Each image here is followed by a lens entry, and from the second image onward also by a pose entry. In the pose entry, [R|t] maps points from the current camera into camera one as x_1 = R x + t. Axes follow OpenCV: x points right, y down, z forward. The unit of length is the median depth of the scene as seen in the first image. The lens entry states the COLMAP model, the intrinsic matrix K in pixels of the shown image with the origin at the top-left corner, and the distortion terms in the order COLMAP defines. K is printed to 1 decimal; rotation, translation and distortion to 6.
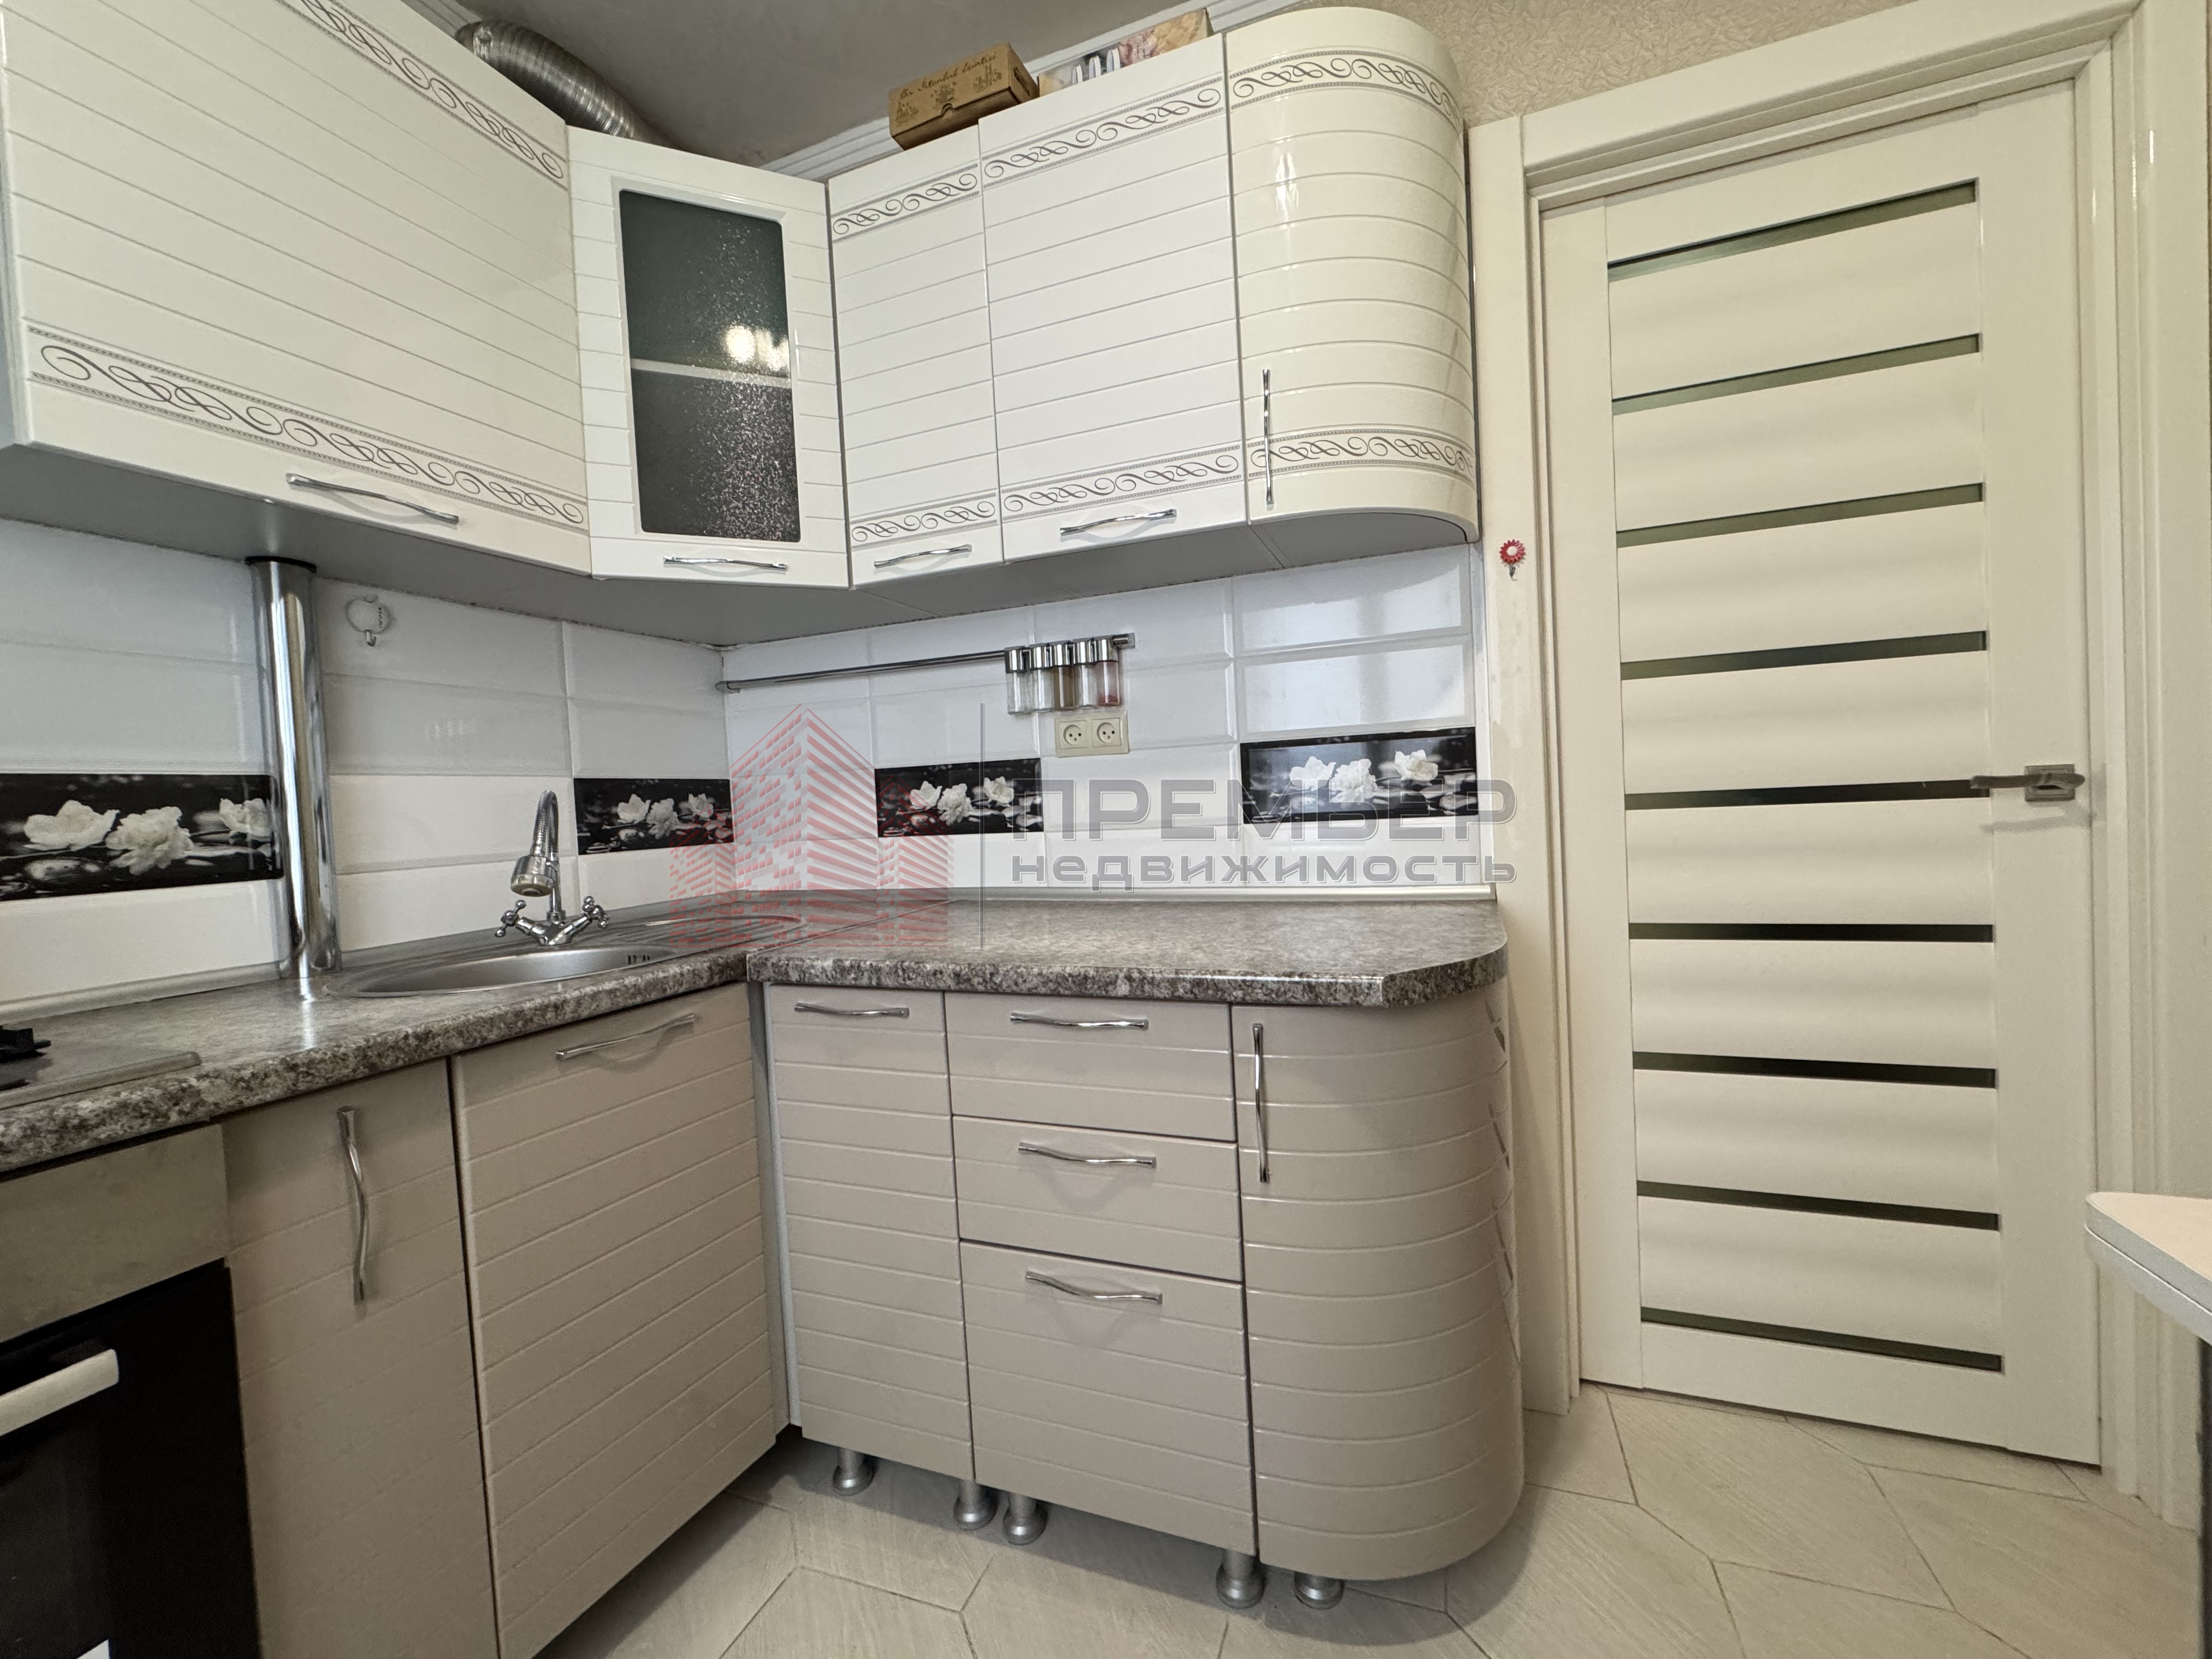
lens RADIAL K [[898.0, 0, 1127.4], [0, 898.0, 825.7], [0, 0, 1]] dist [-0.000421, -0.000095]
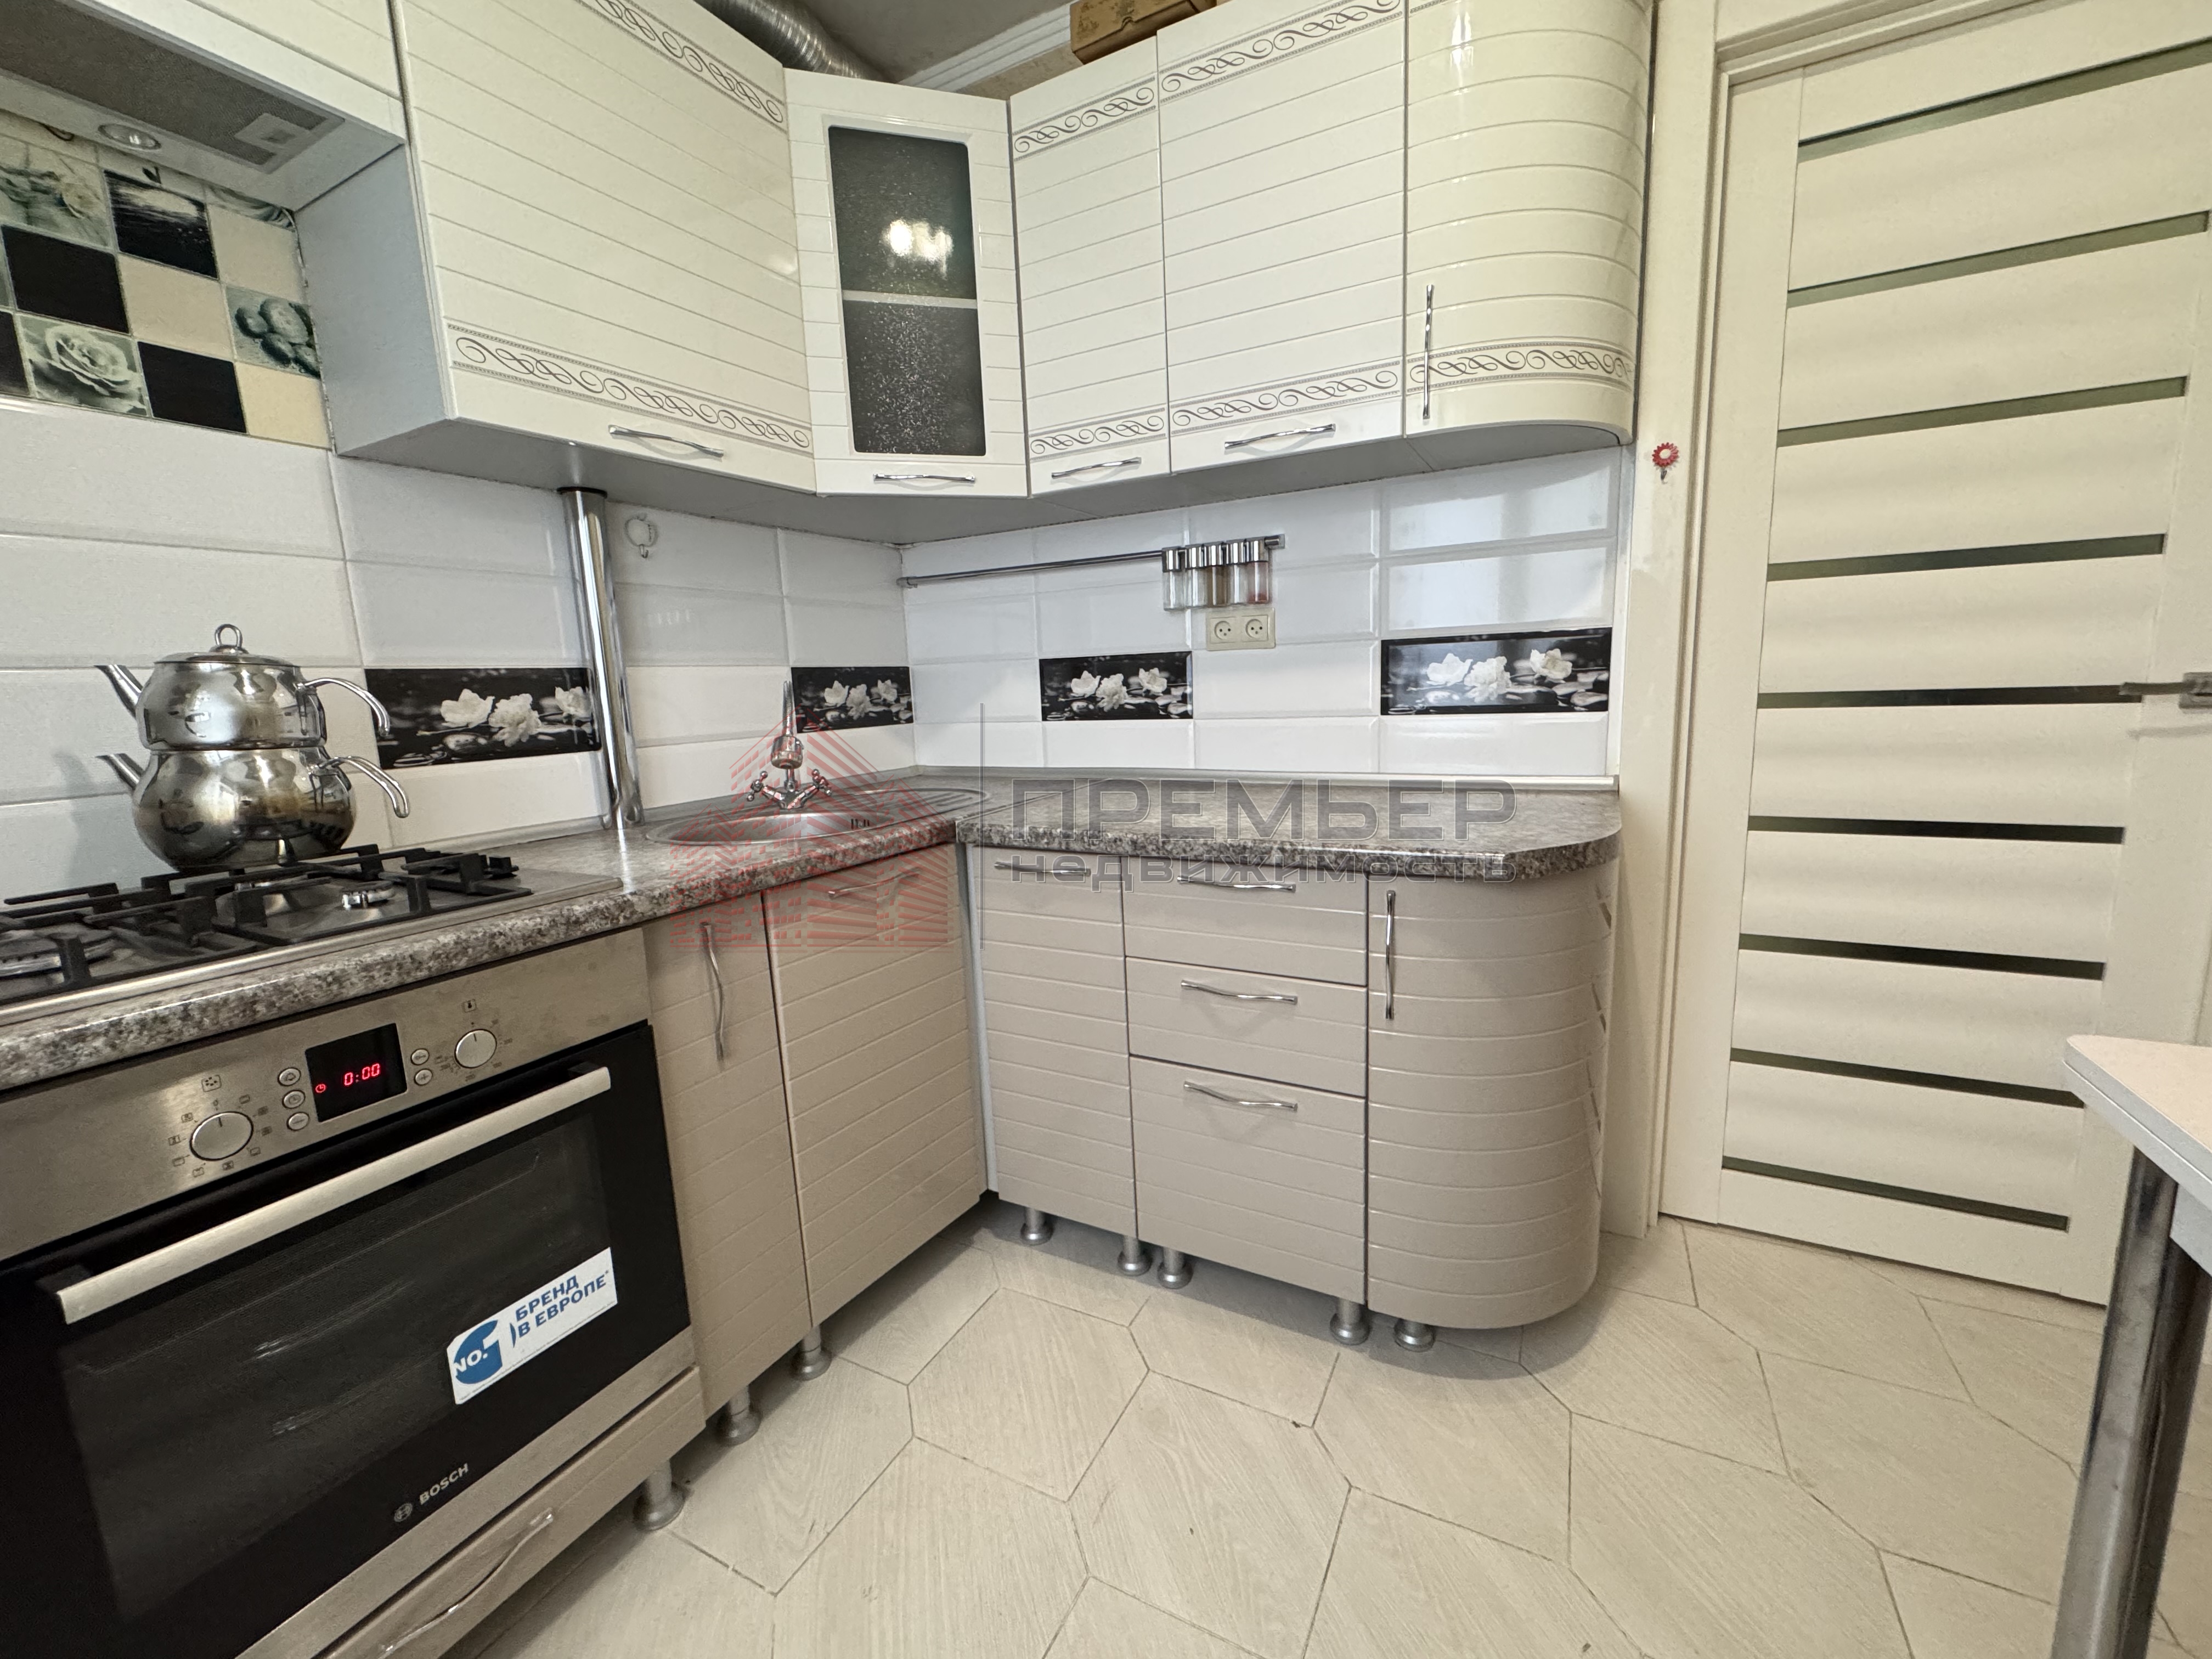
lens RADIAL K [[893.9, 0, 1123.6], [0, 893.9, 833.7], [0, 0, 1]] dist [-0.003084, 0.000679]
pose [[0.991202, 0.030786, -0.128727, -0.042503], [-0.011861, 0.989320, 0.145276, -0.016623], [0.131824, -0.142471, 0.980981, -0.150003]]
